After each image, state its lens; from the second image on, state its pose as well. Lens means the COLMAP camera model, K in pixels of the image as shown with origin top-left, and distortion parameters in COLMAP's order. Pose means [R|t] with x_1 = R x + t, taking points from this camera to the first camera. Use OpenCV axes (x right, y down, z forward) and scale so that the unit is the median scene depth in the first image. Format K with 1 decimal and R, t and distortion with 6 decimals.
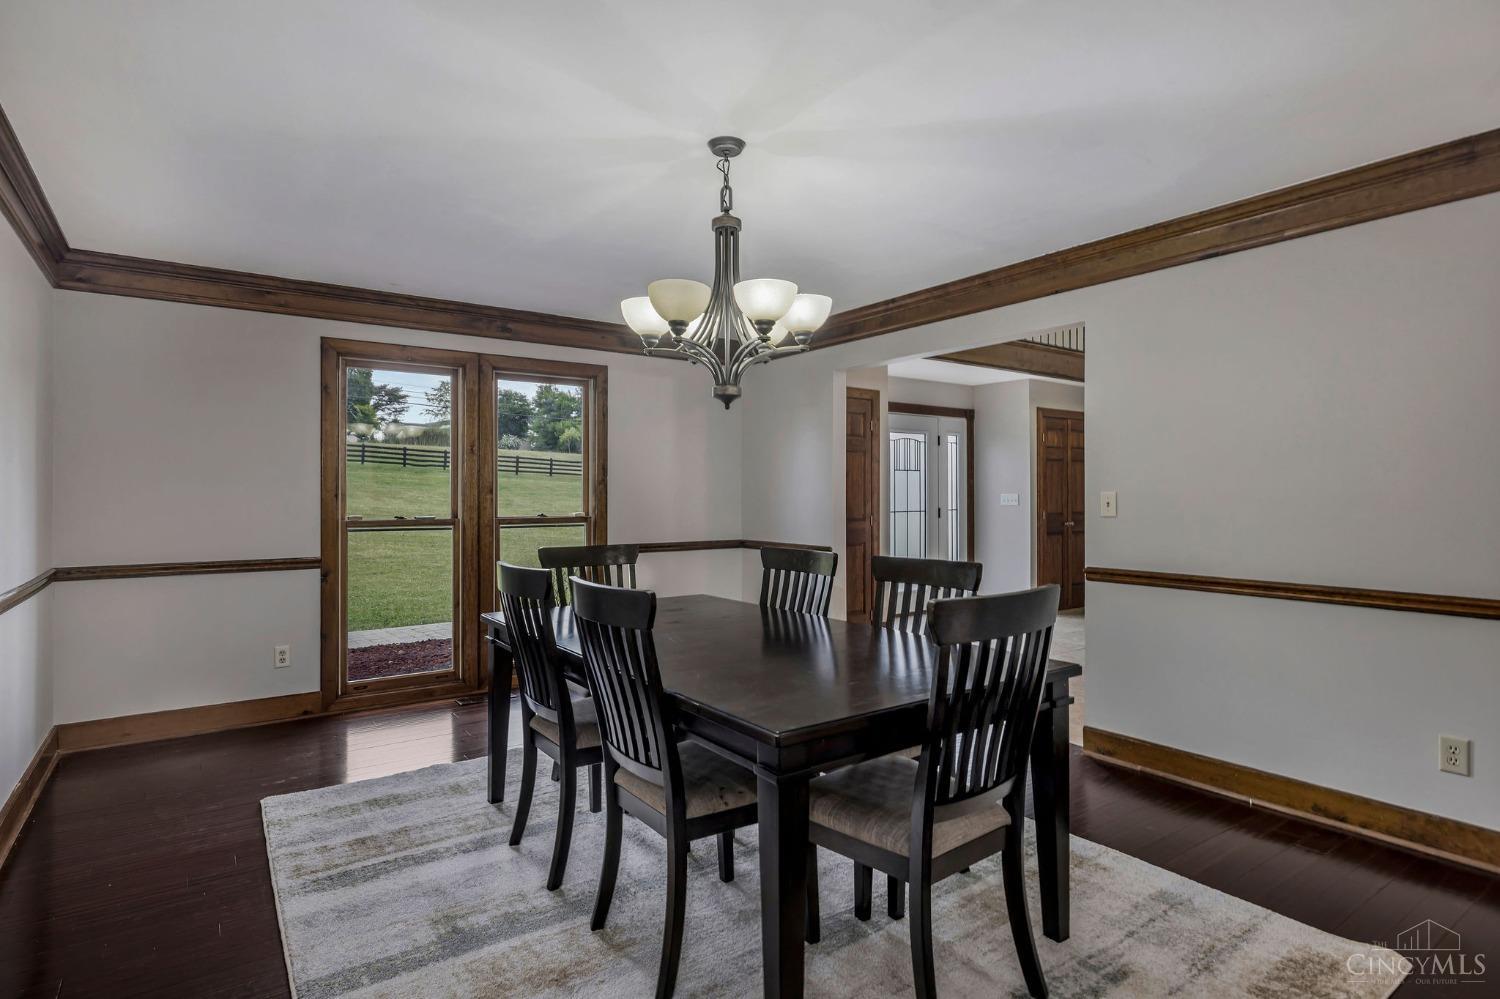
lens RADIAL K [[783.0, 0, 752.9], [0, 783.0, 490.1], [0, 0, 1]] dist [0.005907, 0.000172]
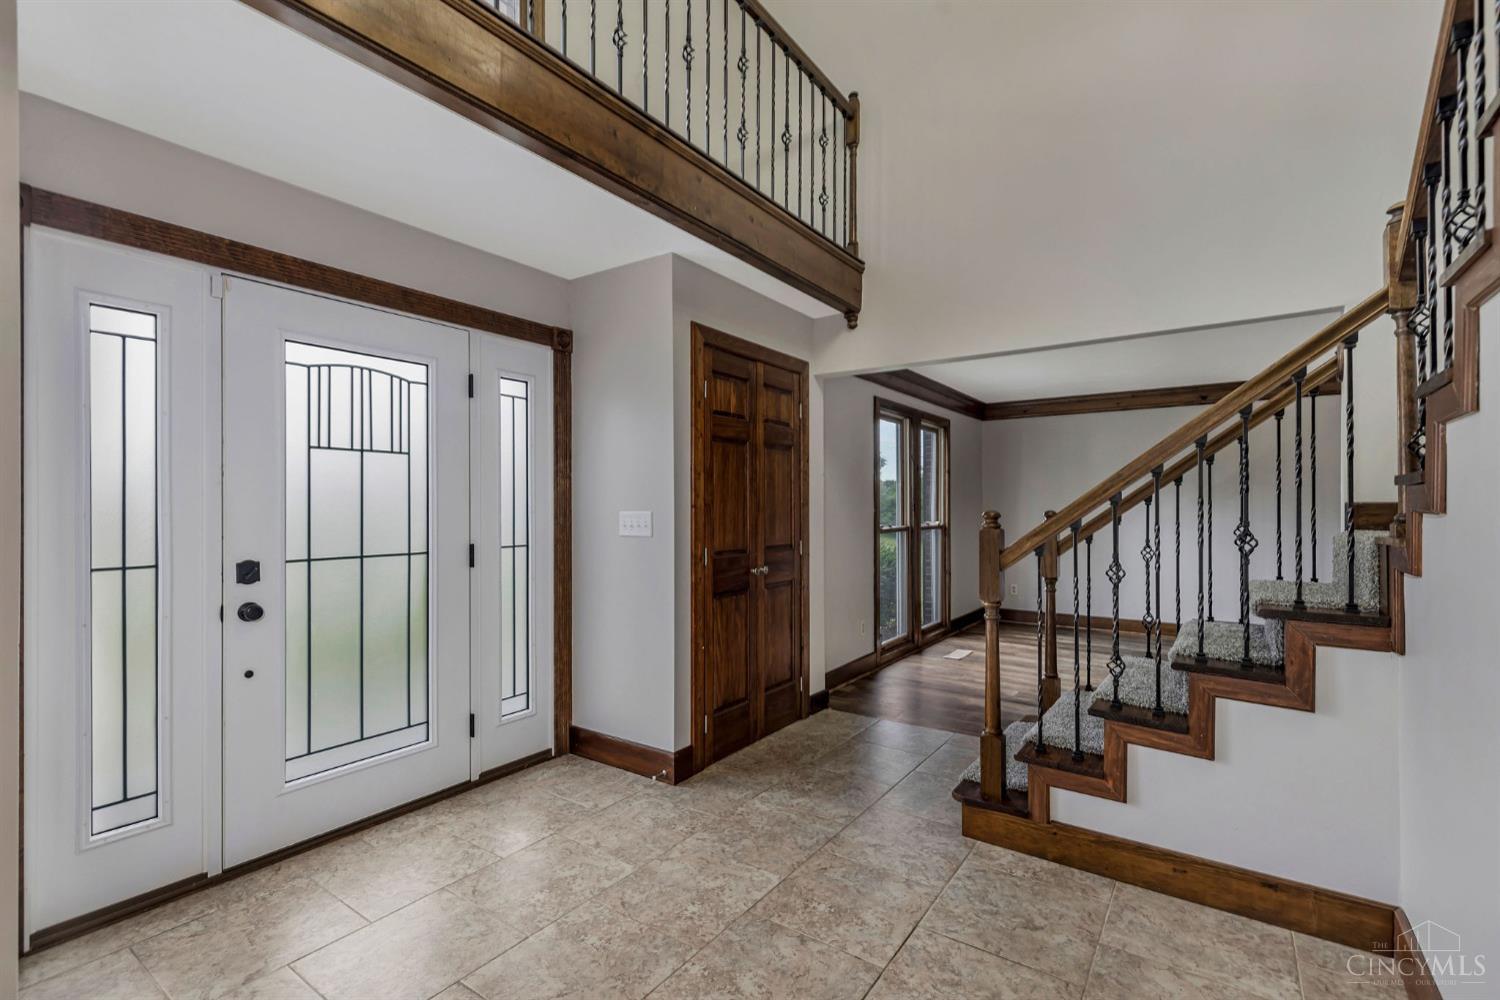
lens RADIAL K [[642.5, 0, 742.7], [0, 642.5, 500.8], [0, 0, 1]] dist [0.002831, -0.000956]
pose [[0.948682, -0.000281, 0.316230, 0.268419], [0.002149, 0.999982, -0.005559, 0.001131], [-0.316223, 0.005953, 0.948666, 0.625474]]
